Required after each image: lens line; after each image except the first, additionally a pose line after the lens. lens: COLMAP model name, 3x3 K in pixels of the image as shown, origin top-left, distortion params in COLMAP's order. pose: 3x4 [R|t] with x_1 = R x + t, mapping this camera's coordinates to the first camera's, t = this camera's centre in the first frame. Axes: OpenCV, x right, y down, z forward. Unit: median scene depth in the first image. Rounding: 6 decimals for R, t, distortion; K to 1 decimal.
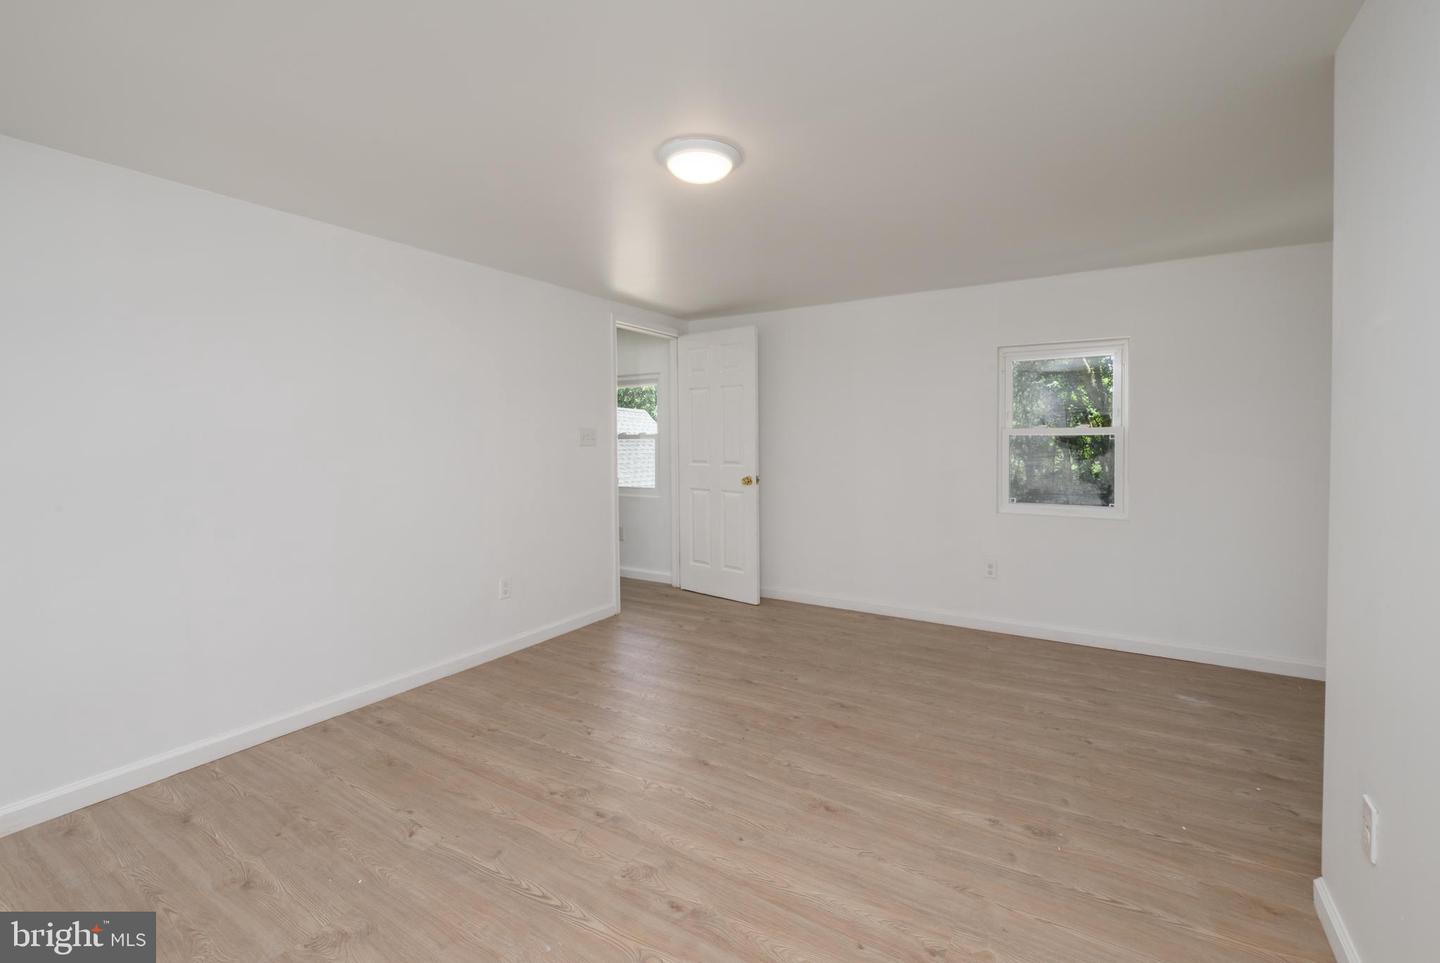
lens RADIAL K [[627.6, 0, 721.7], [0, 627.6, 447.2], [0, 0, 1]] dist [0.002930, -0.001174]
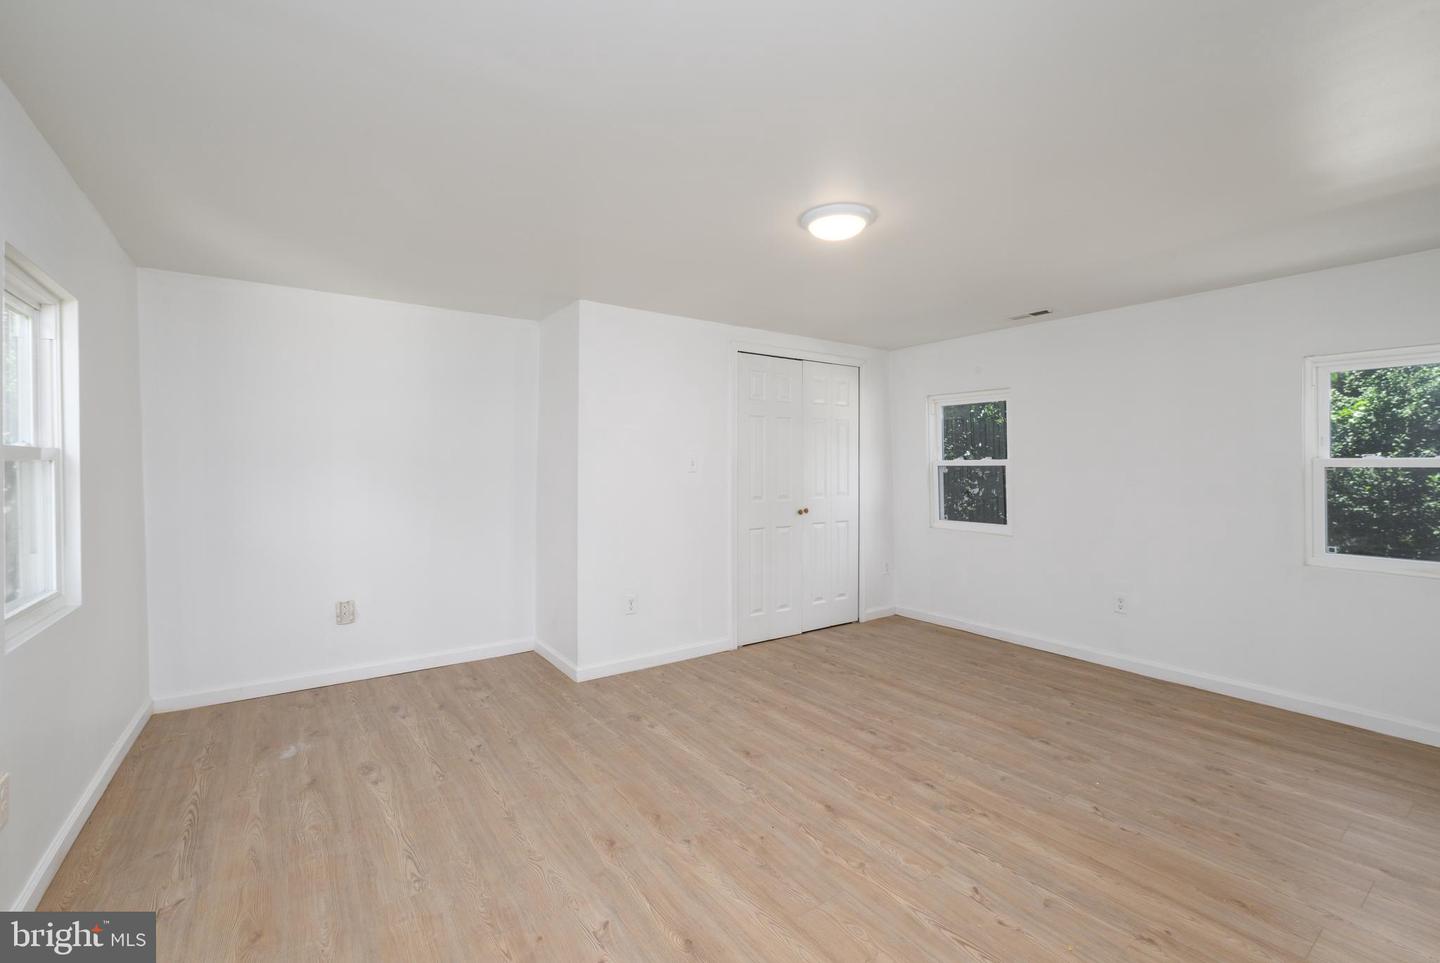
lens RADIAL K [[627.6, 0, 722.3], [0, 627.6, 473.8], [0, 0, 1]] dist [0.002930, -0.001174]
pose [[-0.932310, -0.002099, 0.361654, -0.250176], [0.005283, 0.999797, 0.019424, -0.033770], [-0.361621, 0.020020, -0.932110, 2.193468]]
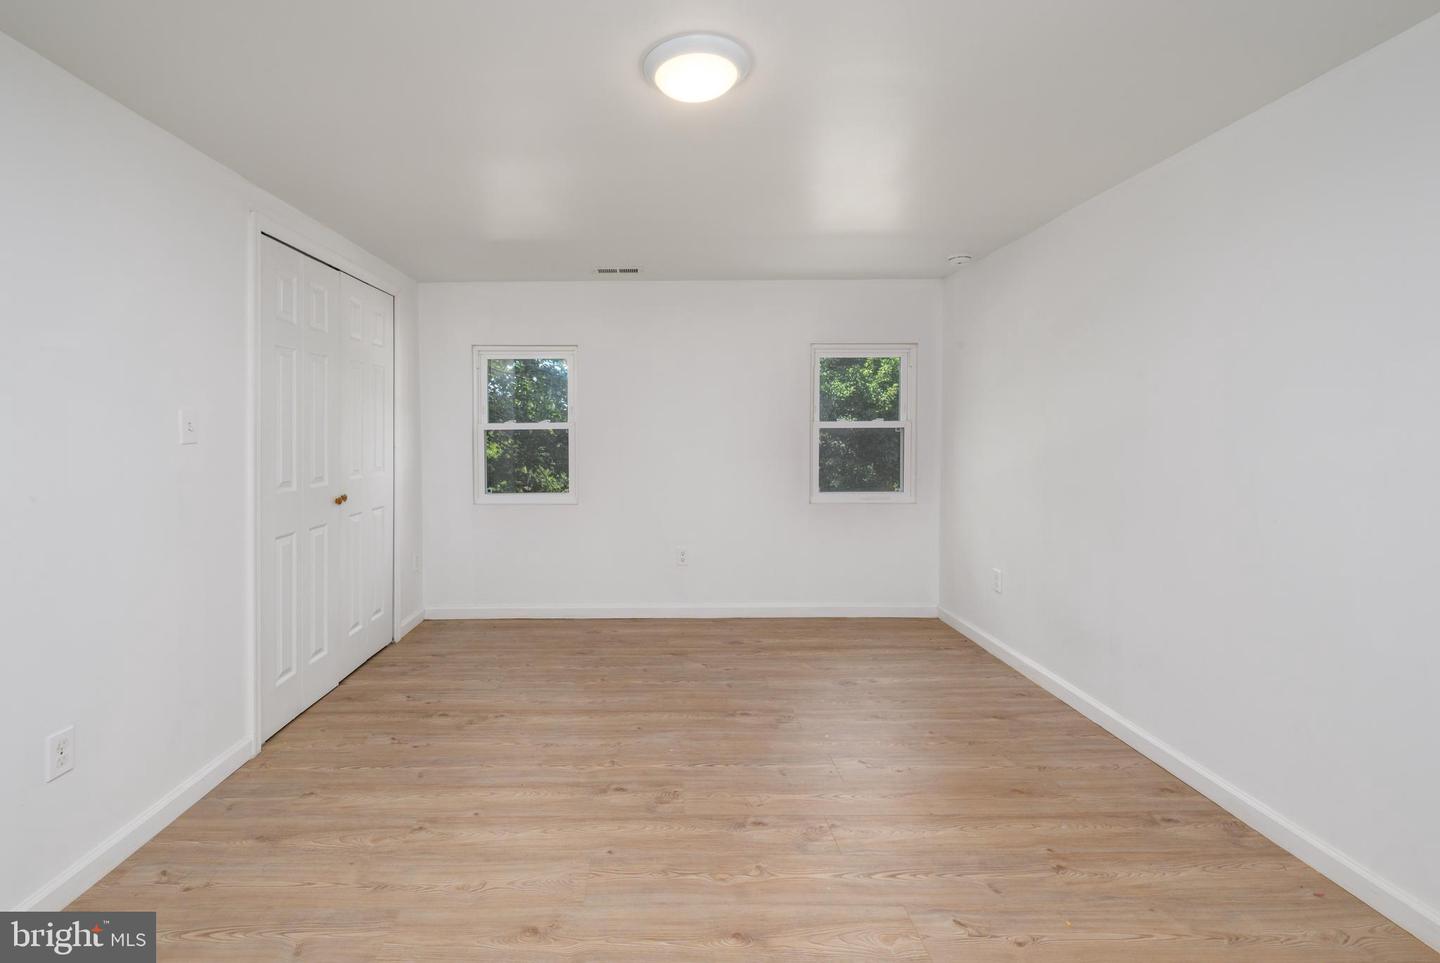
lens RADIAL K [[627.6, 0, 678.7], [0, 627.6, 425.3], [0, 0, 1]] dist [0.002930, -0.001174]
pose [[-0.832576, 0.006664, -0.553871, 0.431136], [0.004324, 0.999975, 0.005532, -0.034172], [0.553894, 0.002211, -0.832584, 1.694905]]
